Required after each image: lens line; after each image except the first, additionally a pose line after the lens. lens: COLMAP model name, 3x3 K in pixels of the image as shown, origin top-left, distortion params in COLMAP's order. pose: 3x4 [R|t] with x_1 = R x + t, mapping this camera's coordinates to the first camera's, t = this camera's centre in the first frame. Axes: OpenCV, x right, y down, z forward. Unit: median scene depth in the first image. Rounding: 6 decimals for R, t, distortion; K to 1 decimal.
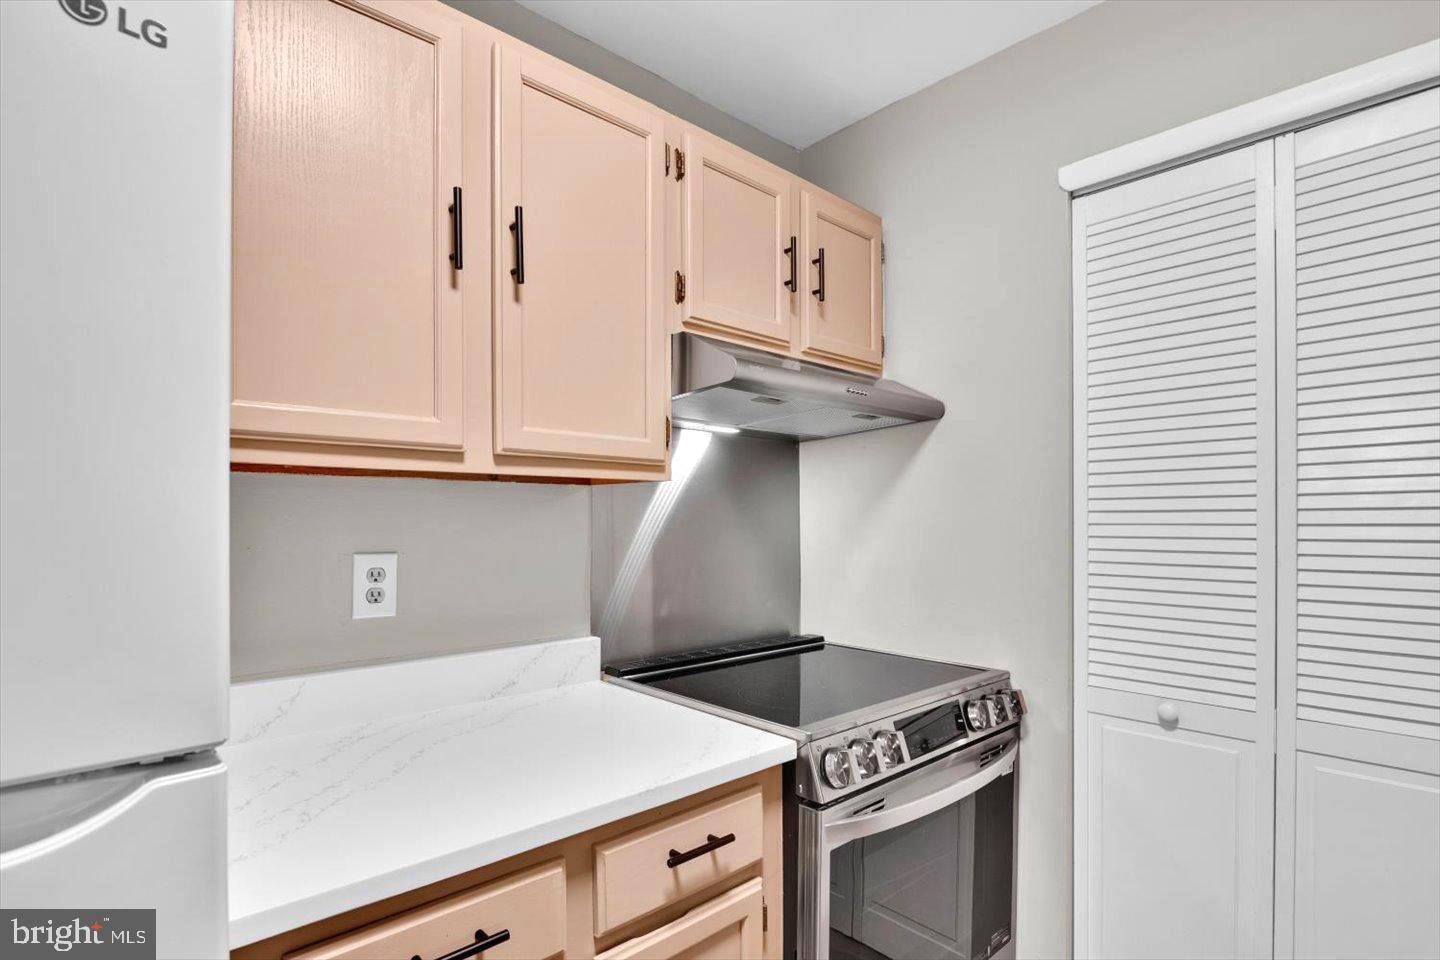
lens RADIAL K [[721.4, 0, 730.8], [0, 721.4, 521.9], [0, 0, 1]] dist [-0.019036, -0.002664]
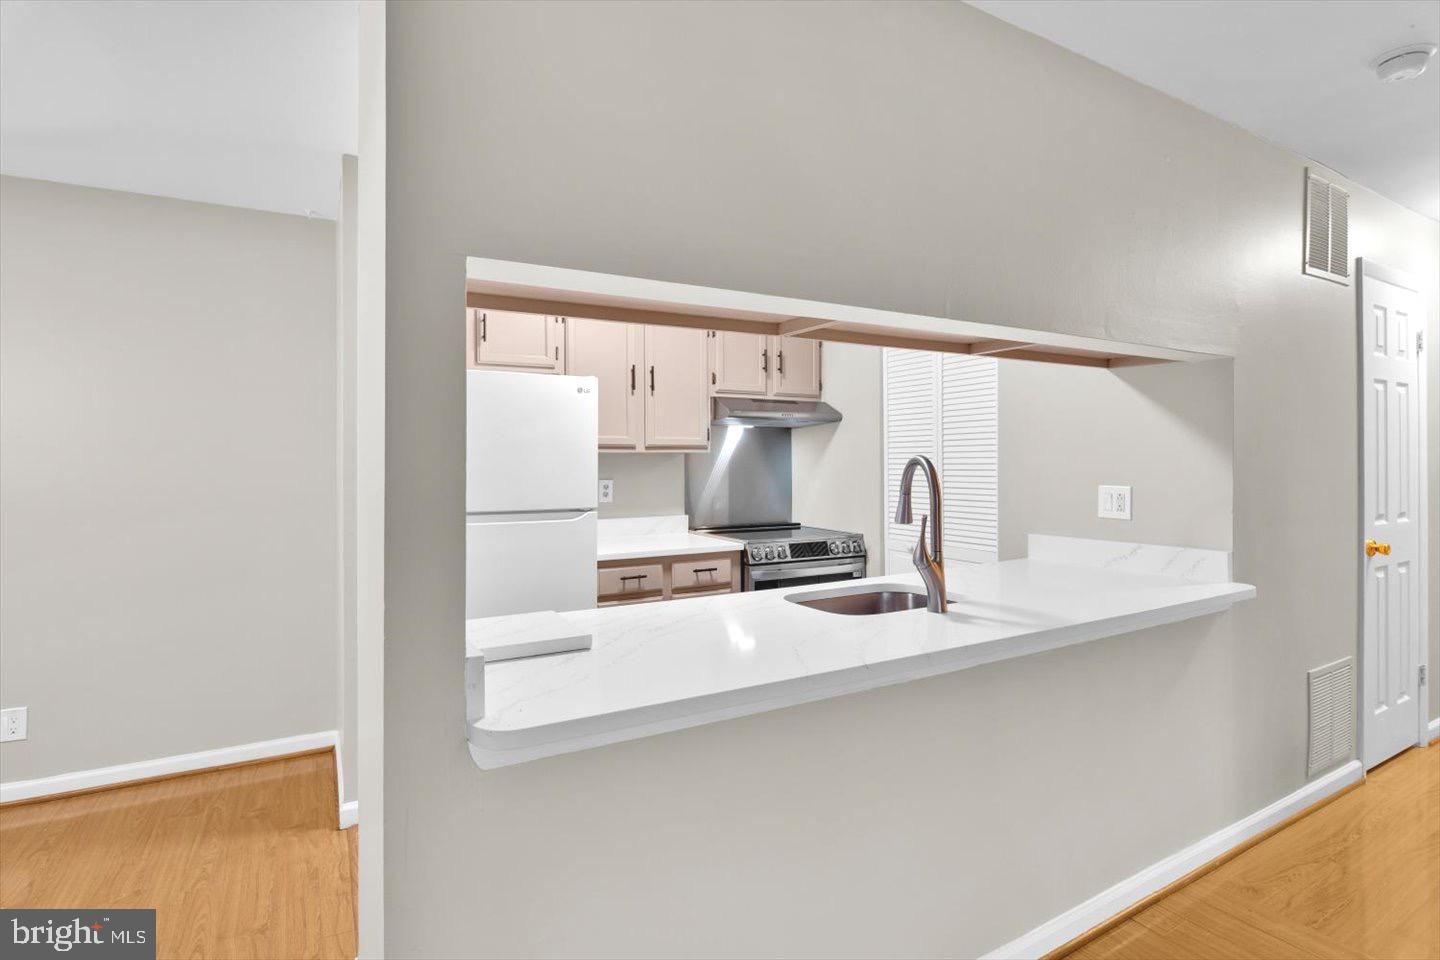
lens RADIAL K [[721.4, 0, 711.6], [0, 721.4, 470.4], [0, 0, 1]] dist [-0.019036, -0.002664]
pose [[0.966950, 0.001959, -0.254959, 0.590042], [-0.000825, 0.999989, 0.004551, -0.002689], [0.254965, -0.004190, 0.966941, -1.539240]]
